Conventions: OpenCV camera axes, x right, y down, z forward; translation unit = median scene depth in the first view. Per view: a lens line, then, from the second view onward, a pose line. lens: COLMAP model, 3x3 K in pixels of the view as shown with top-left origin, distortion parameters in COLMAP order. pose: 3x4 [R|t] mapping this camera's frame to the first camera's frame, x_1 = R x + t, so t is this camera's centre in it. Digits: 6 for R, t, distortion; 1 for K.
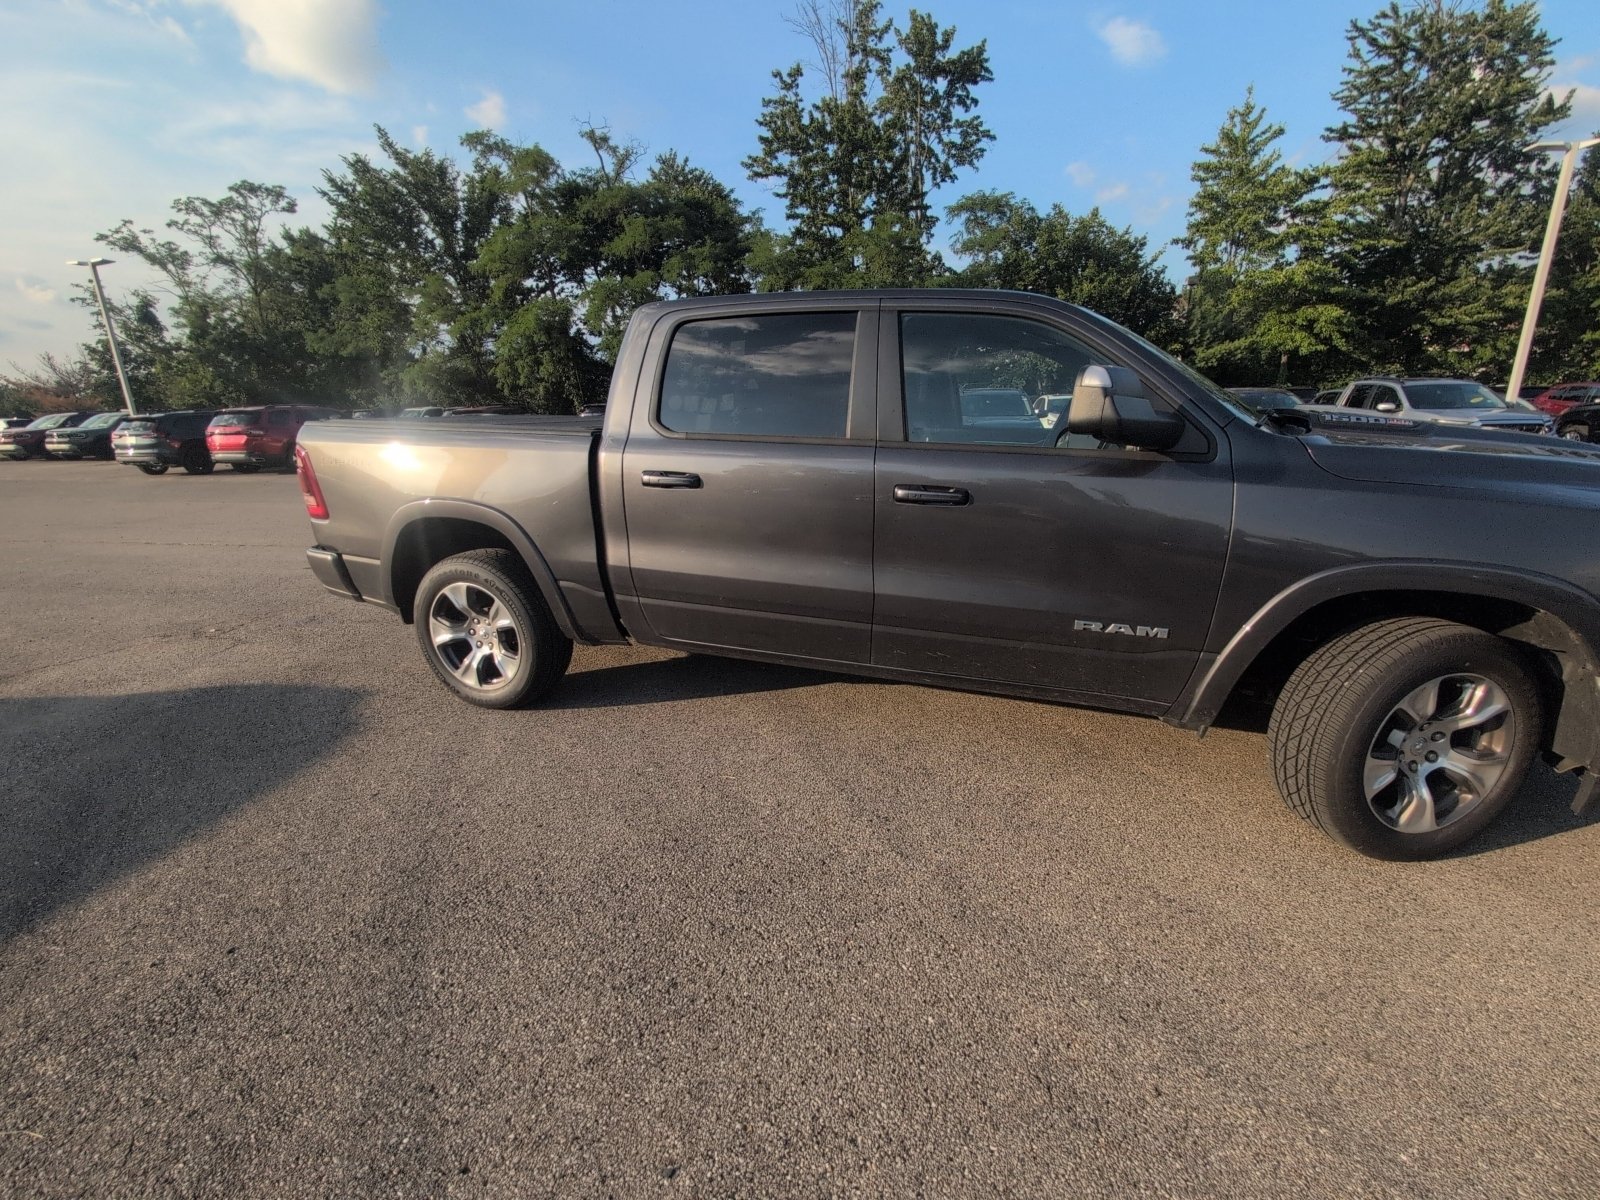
lens RADIAL K [[679.5, 0, 800.7], [0, 679.5, 604.4], [0, 0, 1]] dist [-0.000761, 0.000682]
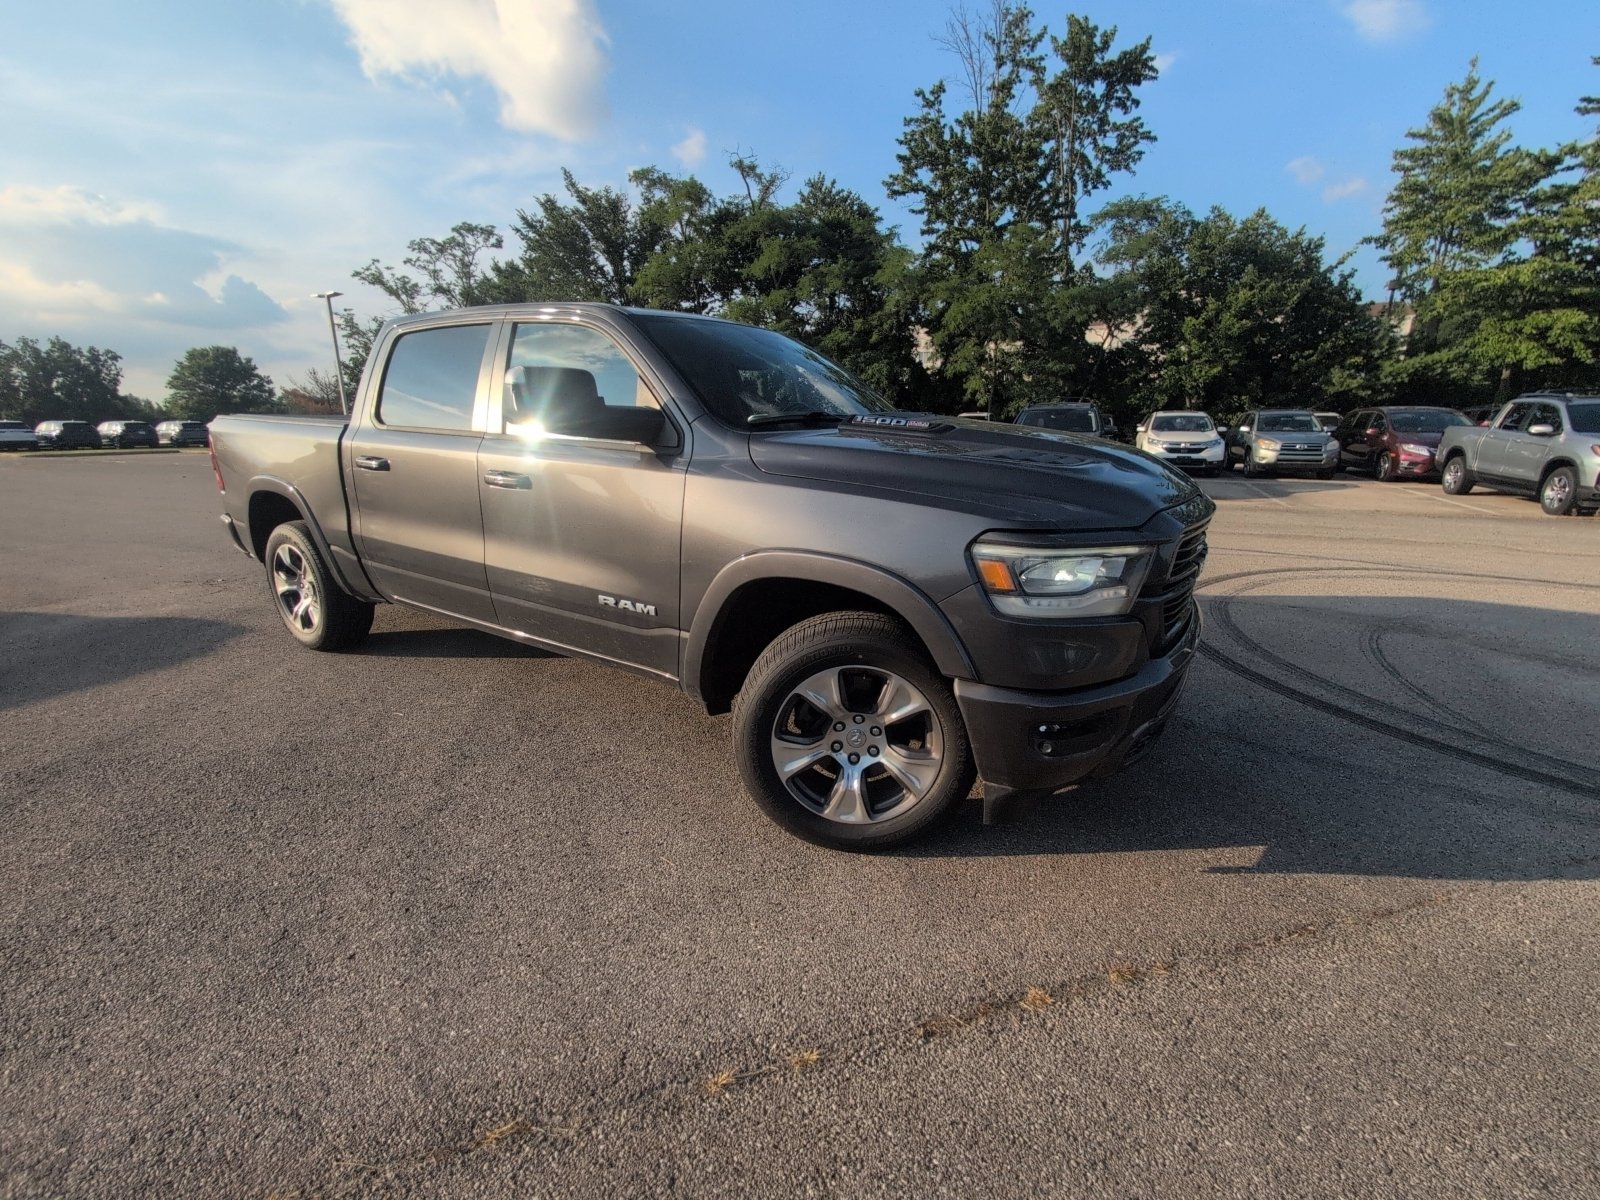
lens RADIAL K [[681.1, 0, 800.3], [0, 681.1, 604.2], [0, 0, 1]] dist [-0.001419, 0.000786]
pose [[0.973053, 0.074783, -0.218116, 0.066643], [-0.079366, 0.996769, -0.012316, 0.001777], [0.216491, 0.029295, 0.975845, -0.001409]]
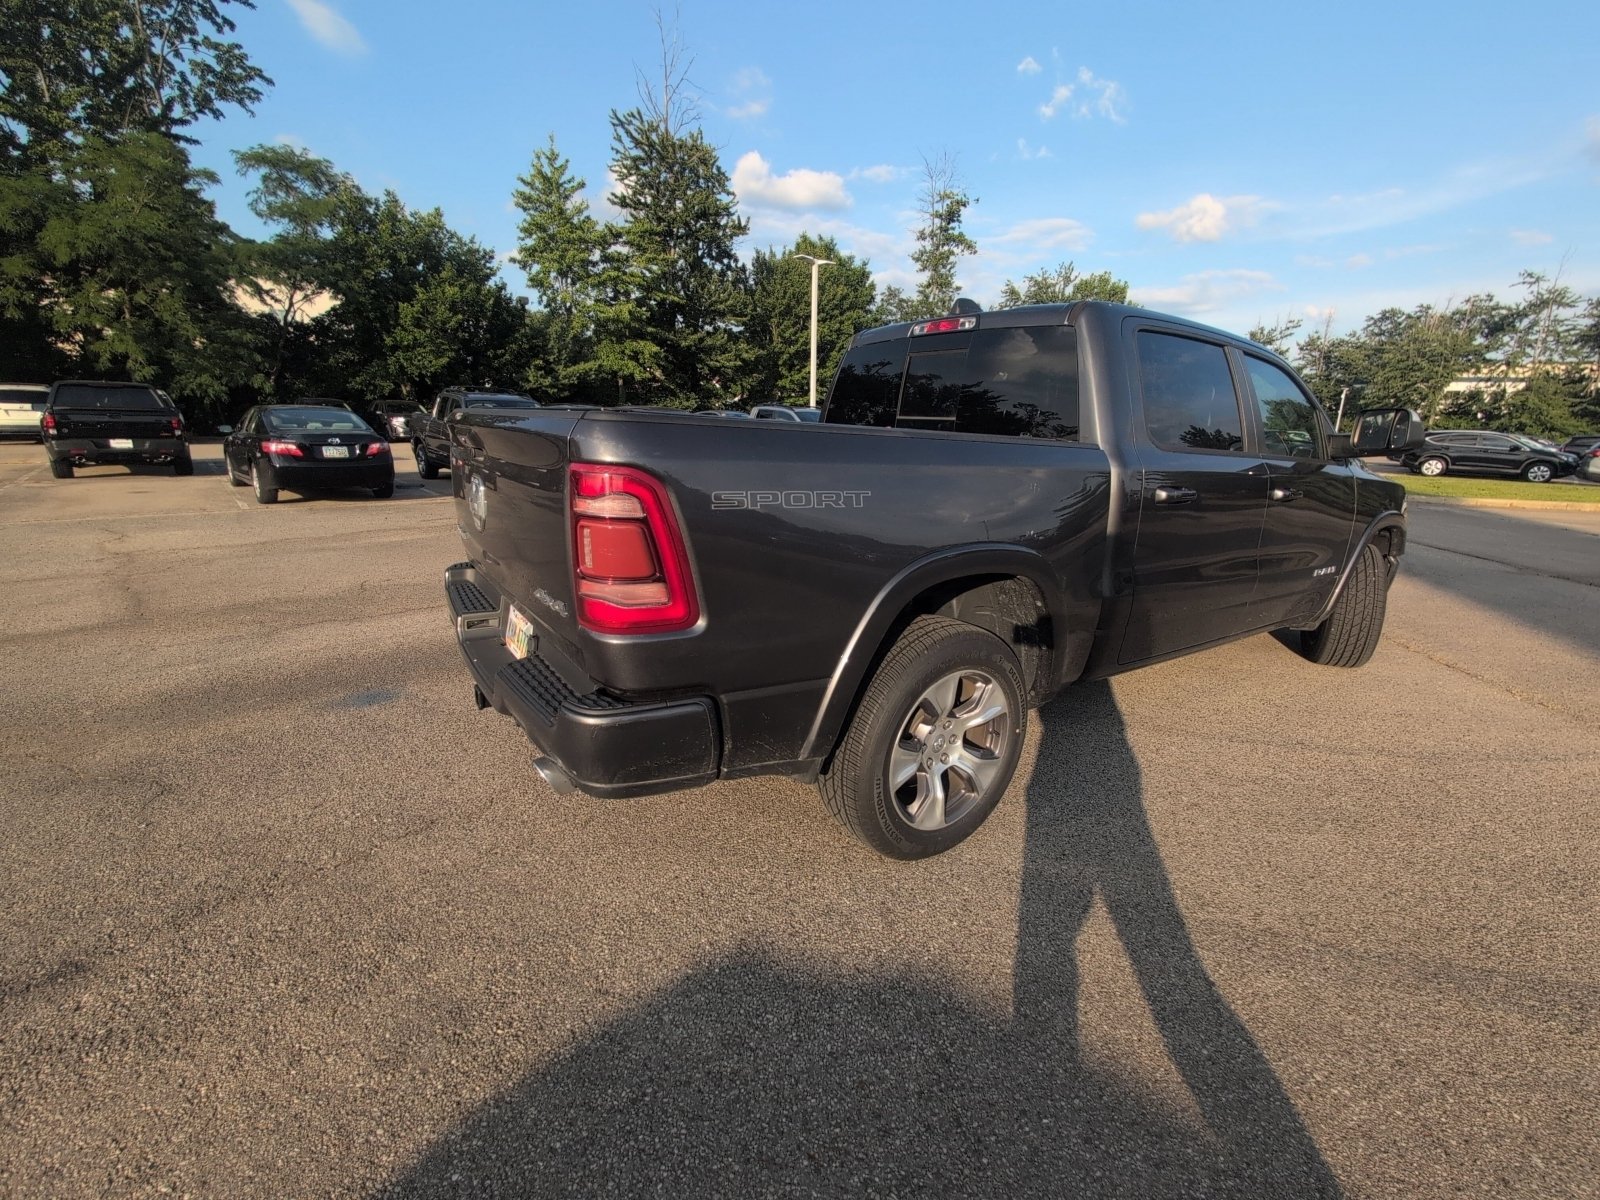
lens RADIAL K [[679.5, 0, 800.7], [0, 679.5, 604.4], [0, 0, 1]] dist [-0.000761, 0.000682]
pose [[0.590507, -0.178736, 0.786991, -0.102625], [0.189769, 0.978576, 0.079857, -0.016603], [-0.784404, 0.102190, 0.611774, 0.067338]]
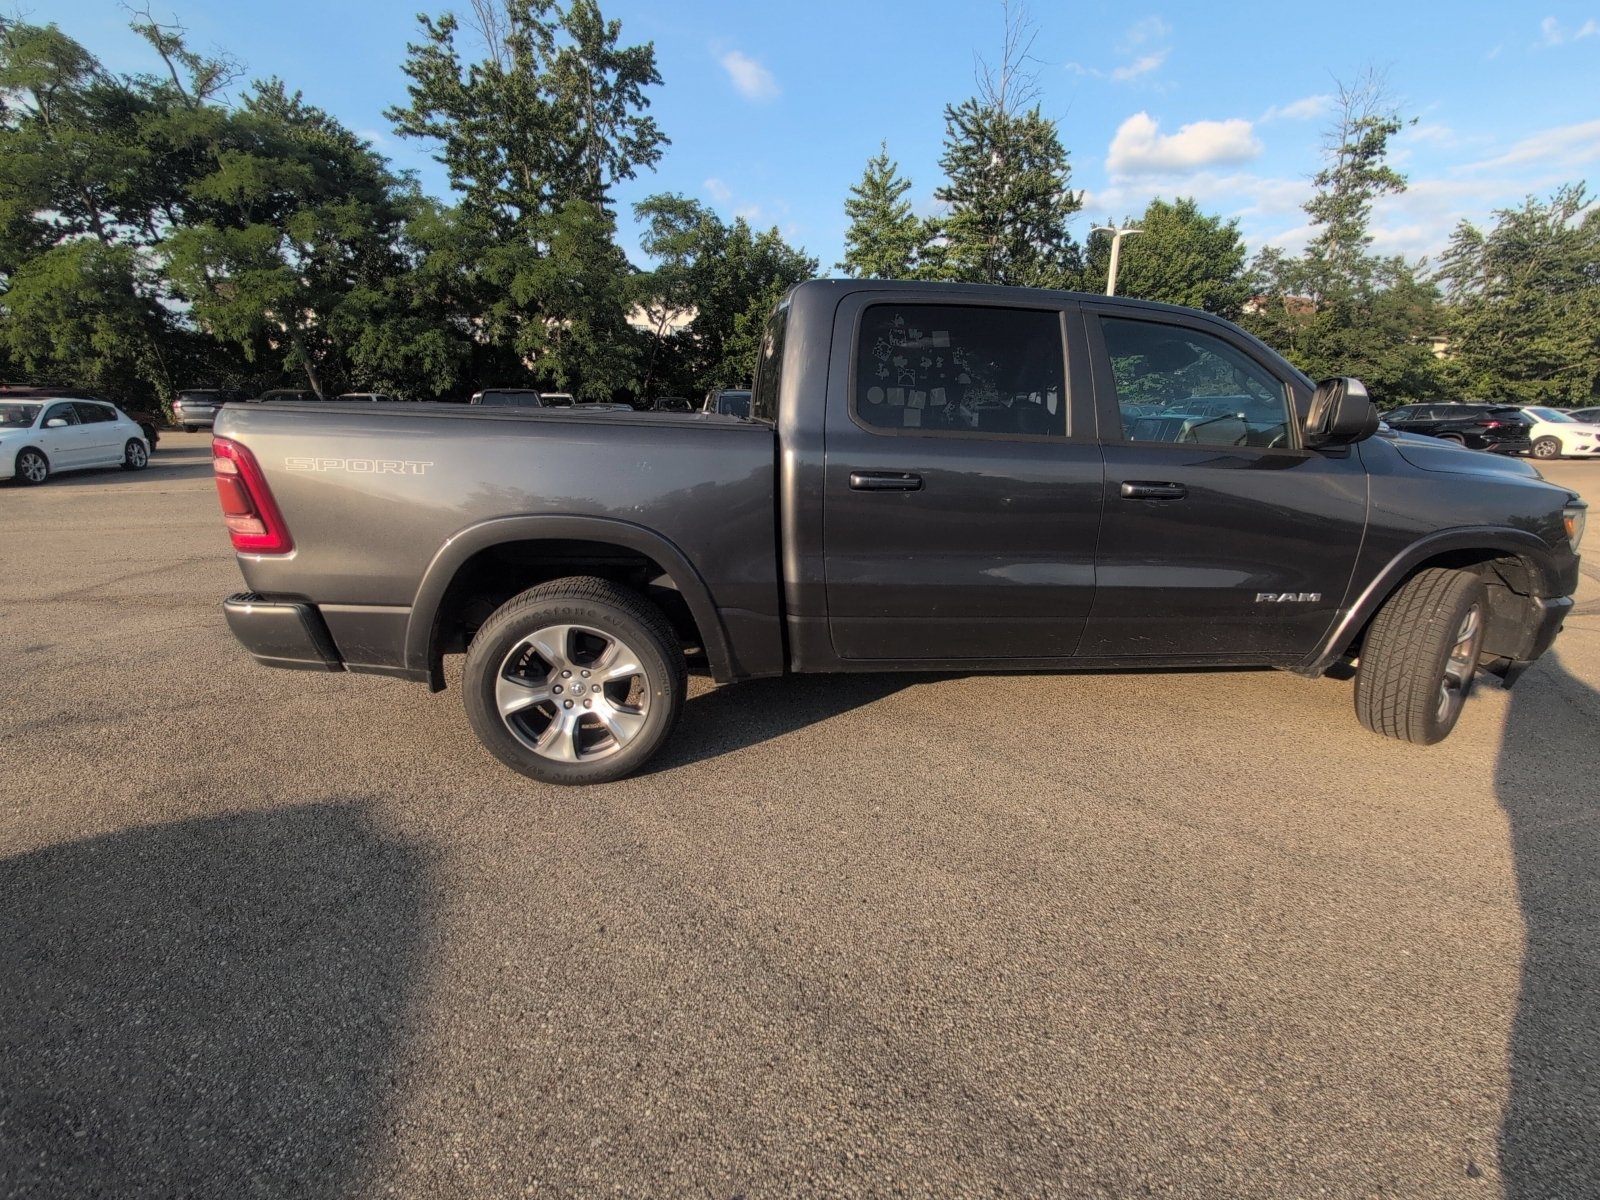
lens RADIAL K [[679.5, 0, 800.7], [0, 679.5, 604.4], [0, 0, 1]] dist [-0.000761, 0.000682]
pose [[0.893941, -0.098778, 0.437165, -0.055651], [0.098895, 0.994842, 0.022560, -0.004292], [-0.437139, 0.023066, 0.899098, 0.020078]]
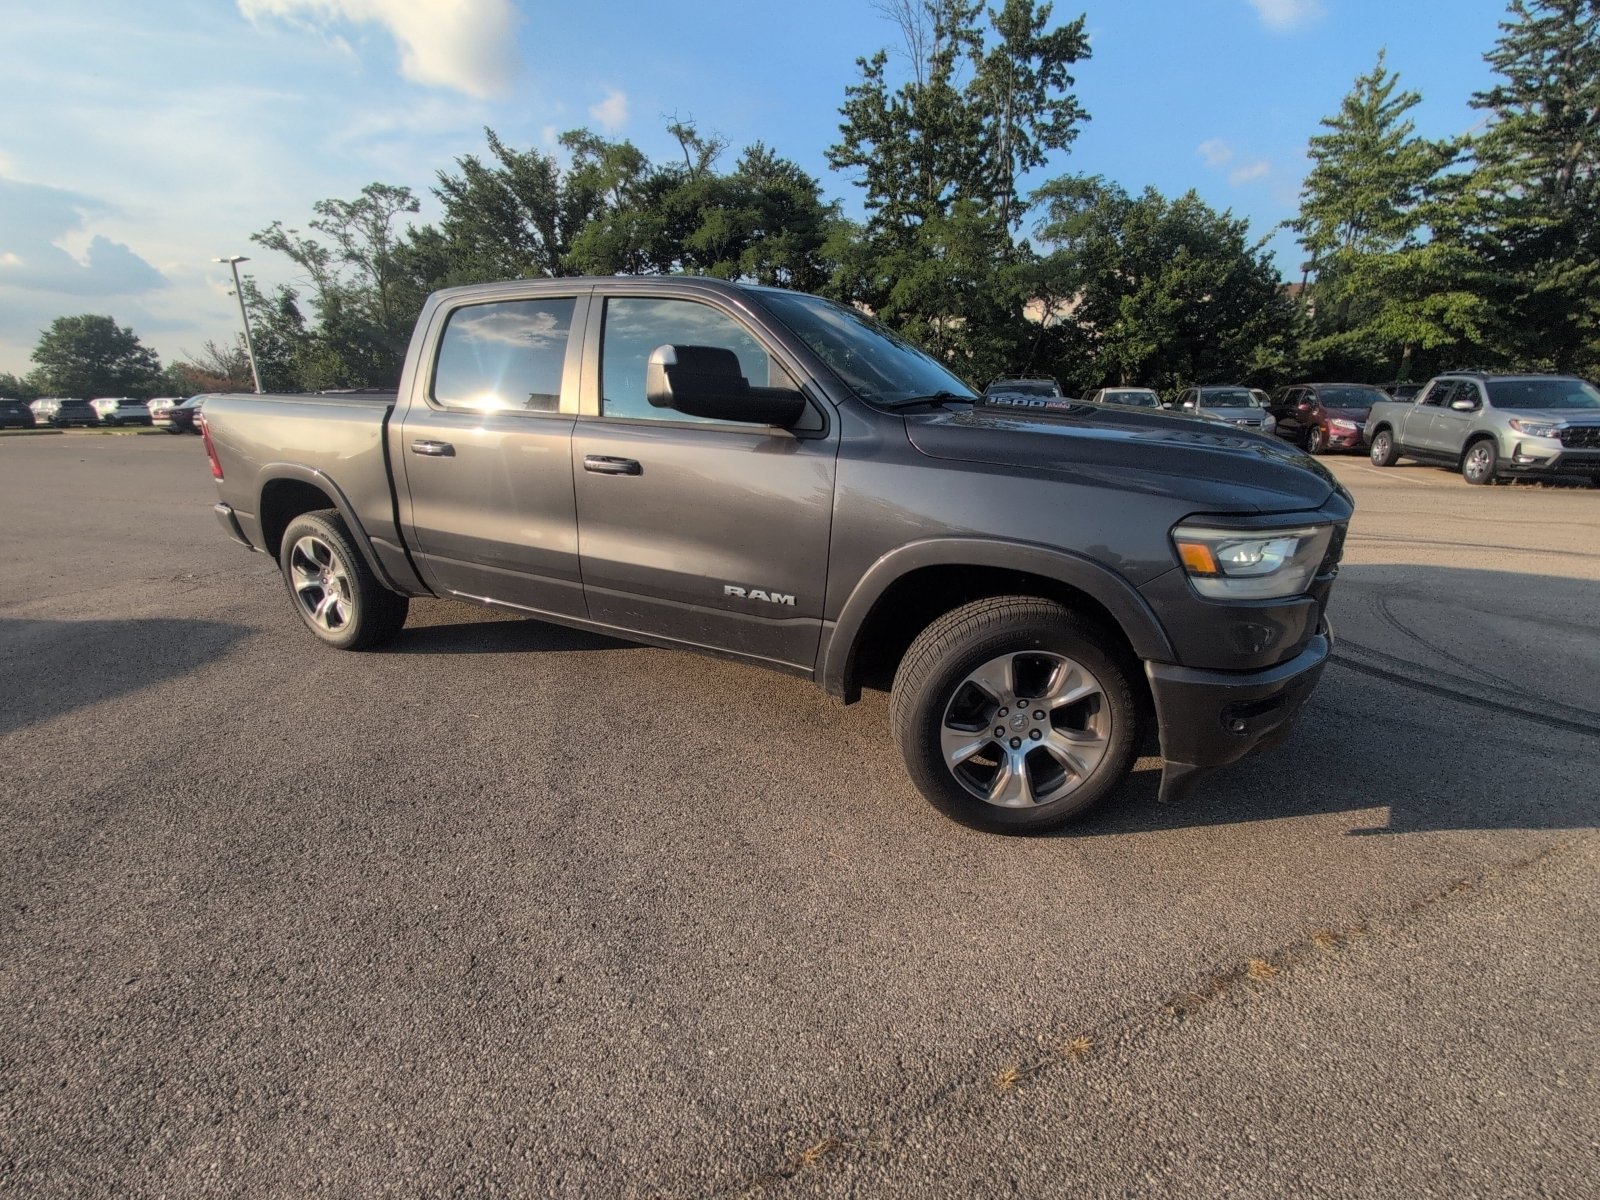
lens RADIAL K [[680.2, 0, 800.6], [0, 680.2, 604.3], [0, 0, 1]] dist [-0.000838, 0.000546]
pose [[0.990354, 0.053817, -0.127681, 0.045347], [-0.052393, 0.998521, 0.014486, 0.002143], [0.128271, -0.007657, 0.991710, -0.003360]]
